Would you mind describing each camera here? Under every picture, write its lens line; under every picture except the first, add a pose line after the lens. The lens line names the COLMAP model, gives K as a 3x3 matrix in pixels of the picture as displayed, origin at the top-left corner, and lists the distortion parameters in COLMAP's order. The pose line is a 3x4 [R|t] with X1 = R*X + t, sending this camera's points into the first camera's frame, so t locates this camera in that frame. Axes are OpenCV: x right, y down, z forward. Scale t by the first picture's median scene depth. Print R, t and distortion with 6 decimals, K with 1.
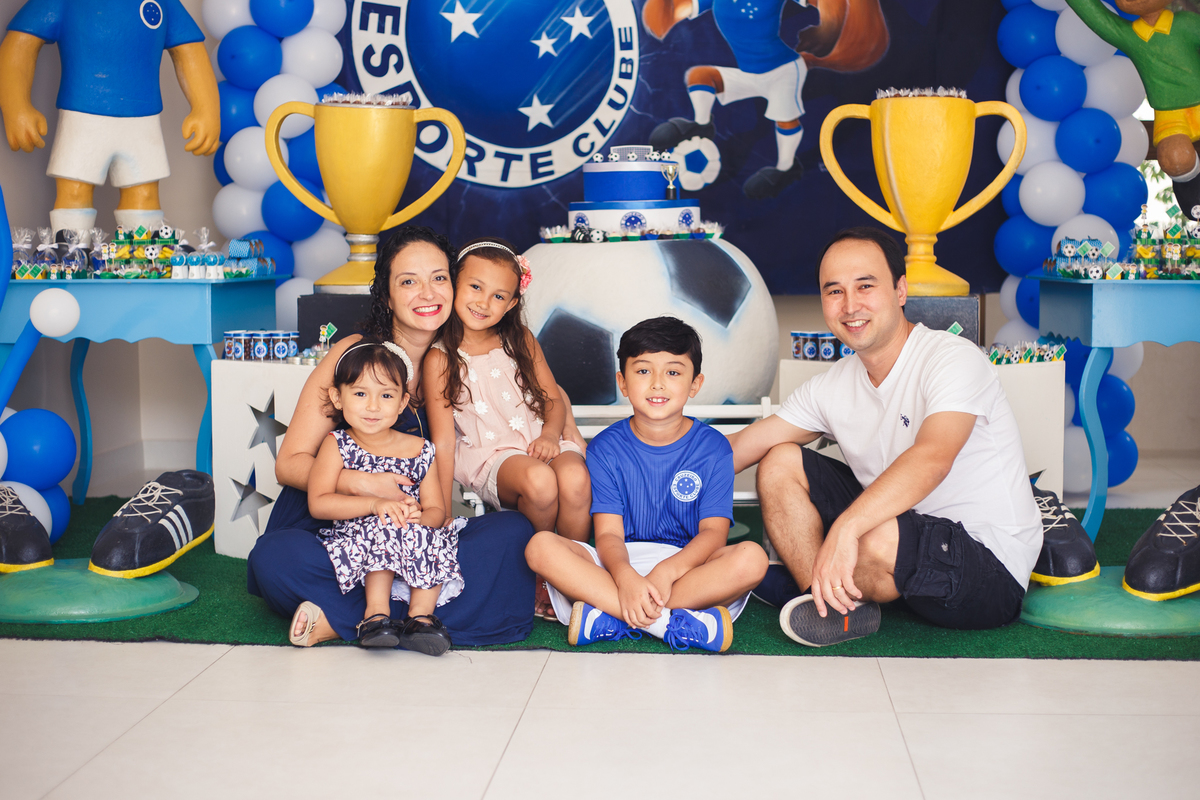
lens RADIAL K [[1849.7, 0, 600.0], [0, 1849.7, 400.0], [0, 0, 1]] dist [-0.091568, -0.120556]
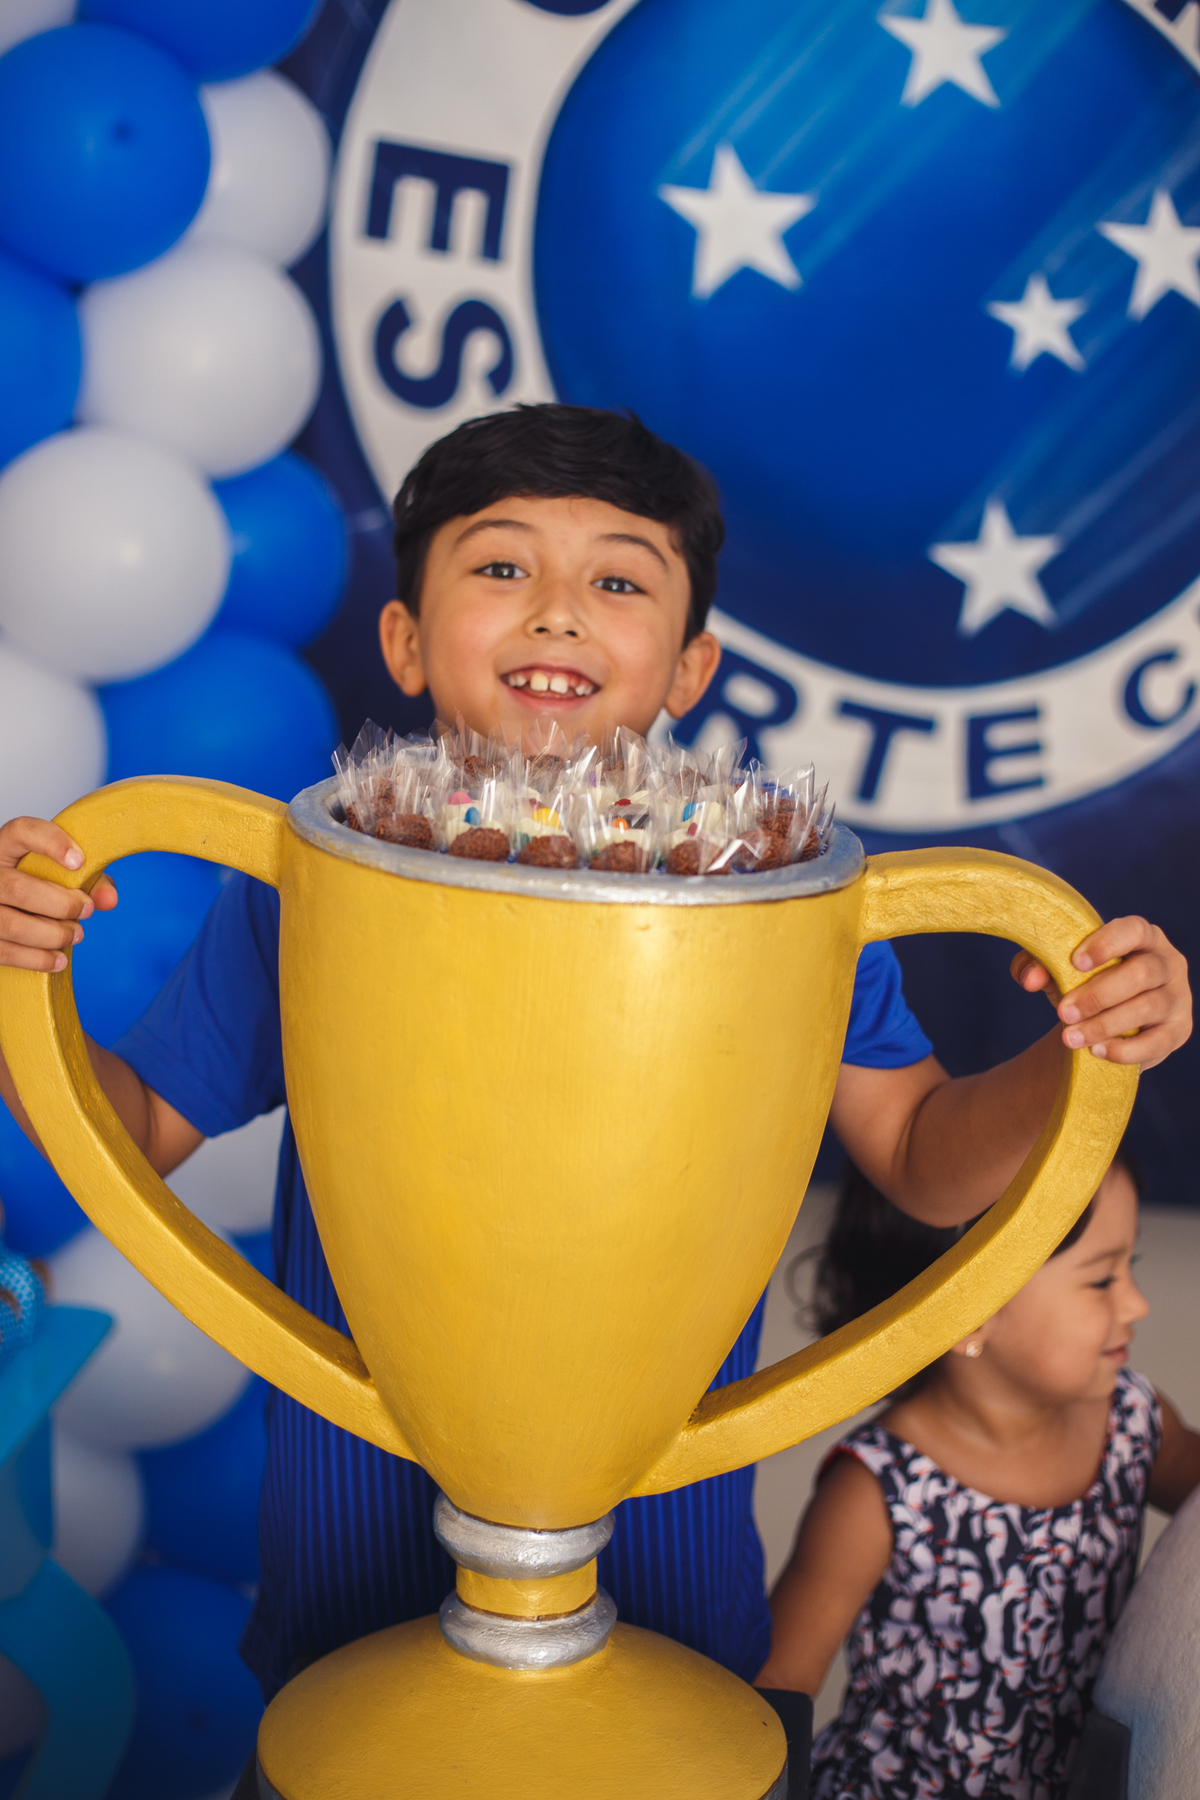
lens RADIAL K [[2698.4, 0, 600.0], [0, 2698.4, 900.0], [0, 0, 1]] dist [-0.035934, -0.446646]
pose [[0.999225, 0.025874, 0.029651, -0.106980], [-0.028376, 0.995774, 0.087342, -0.142046], [-0.027266, -0.088115, 0.995737, 0.601469]]
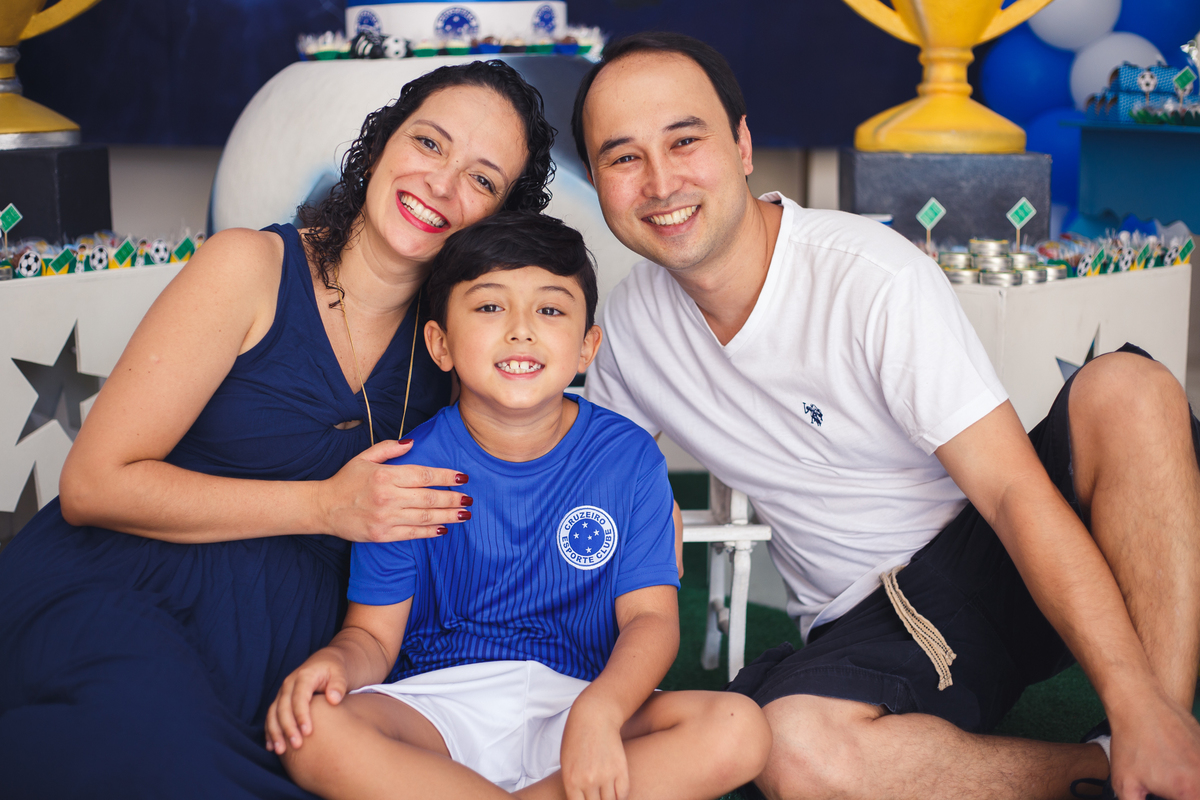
lens RADIAL K [[1798.9, 0, 600.0], [0, 1798.9, 400.0], [0, 0, 1]] dist [-0.035934, -0.446646]
pose [[0.993564, -0.013985, 0.112405, -0.002014], [0.004648, 0.996547, 0.082903, -0.020011], [-0.113176, -0.081847, 0.990198, 0.343263]]
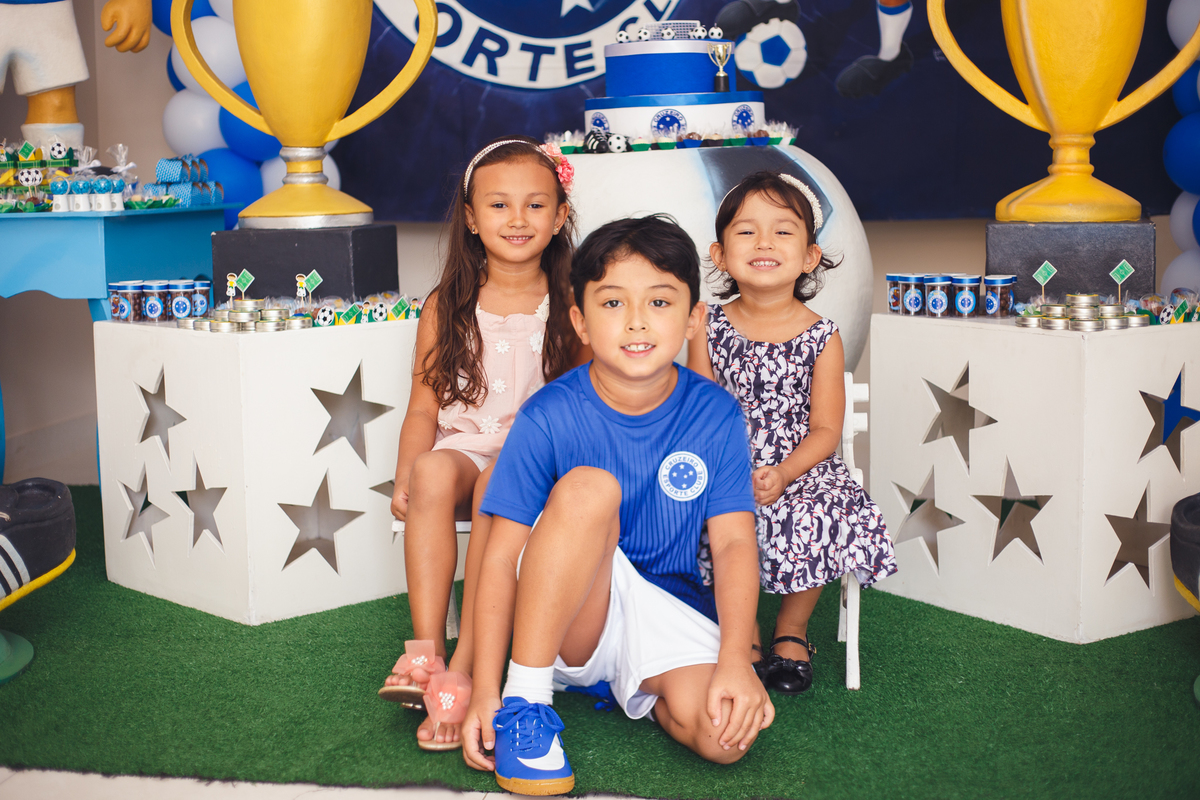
lens RADIAL K [[1772.4, 0, 600.0], [0, 1772.4, 400.0], [0, 0, 1]] dist [-0.089336, -0.142657]
pose [[0.996849, -0.005179, -0.079154, 0.037016], [0.008766, 0.998947, 0.045038, -0.015923], [0.078837, -0.045590, 0.995844, 0.246872]]
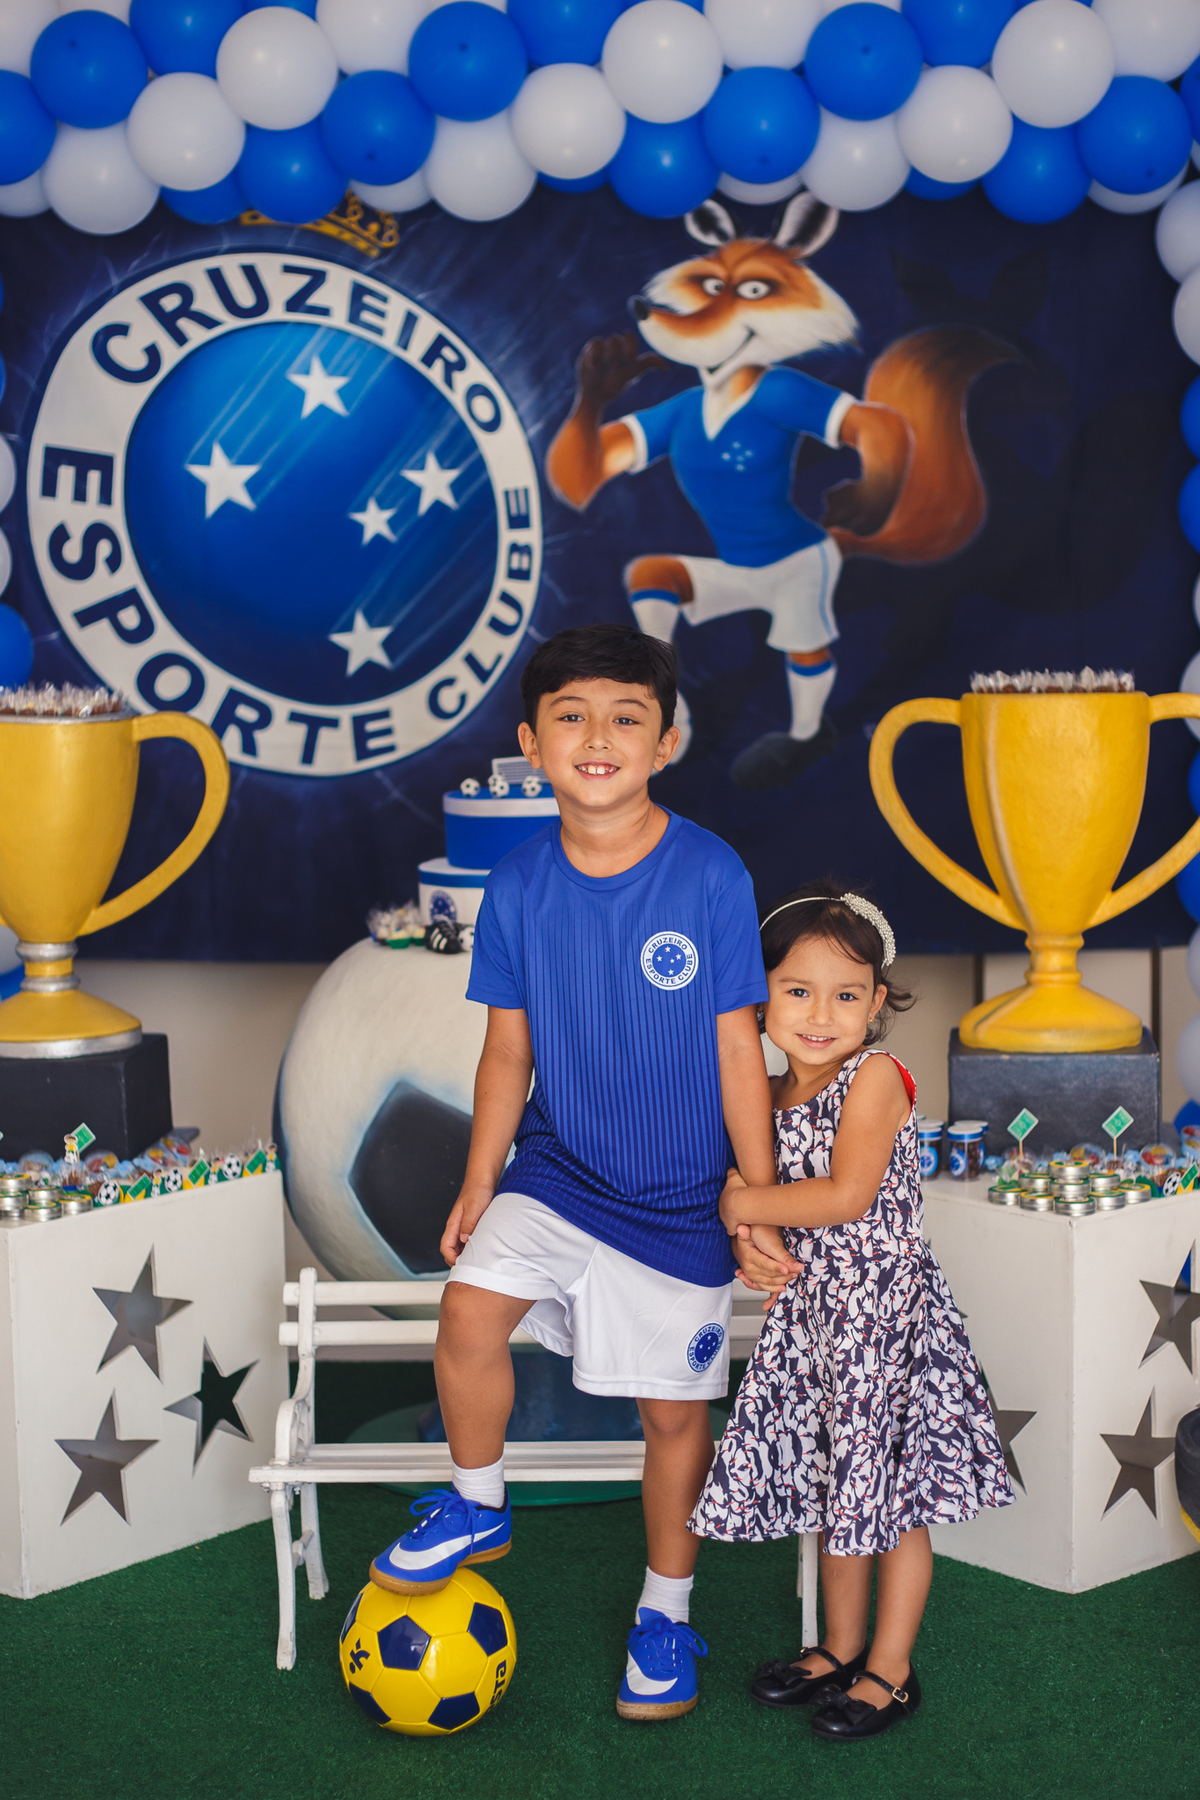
lens RADIAL K [[3047.0, 0, 602.7], [0, 3047.0, 979.7], [0, 0, 1]] dist [-0.091758, -0.140505]
pose [[0.999185, -0.022181, 0.033720, 0.005512], [0.020728, 0.998867, 0.042839, -0.092984], [-0.034632, -0.042105, 0.998513, 0.070321]]
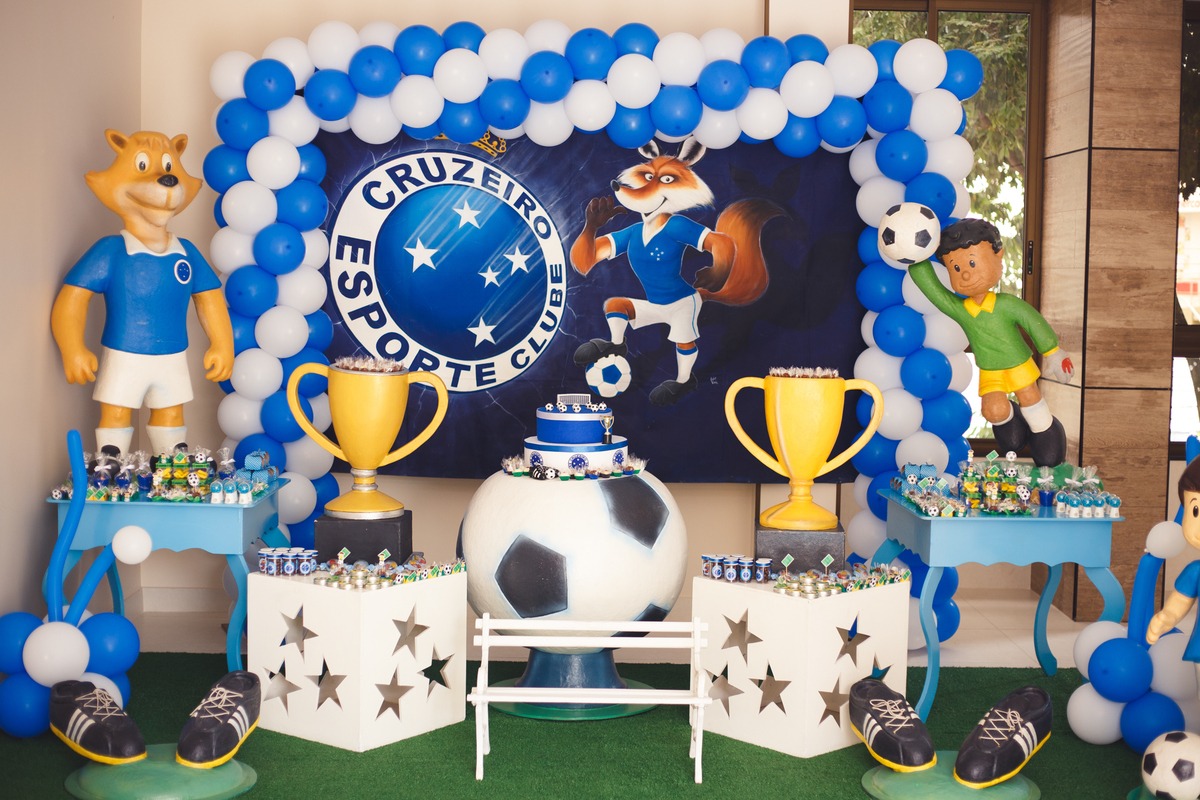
lens RADIAL K [[1772.4, 0, 600.0], [0, 1772.4, 400.0], [0, 0, 1]] dist [-0.089336, -0.142657]
pose [[0.995604, 0.012413, 0.092840, -0.066244], [-0.012477, 0.999922, 0.000114, -0.113514], [-0.092831, -0.001272, 0.995681, -0.181266]]
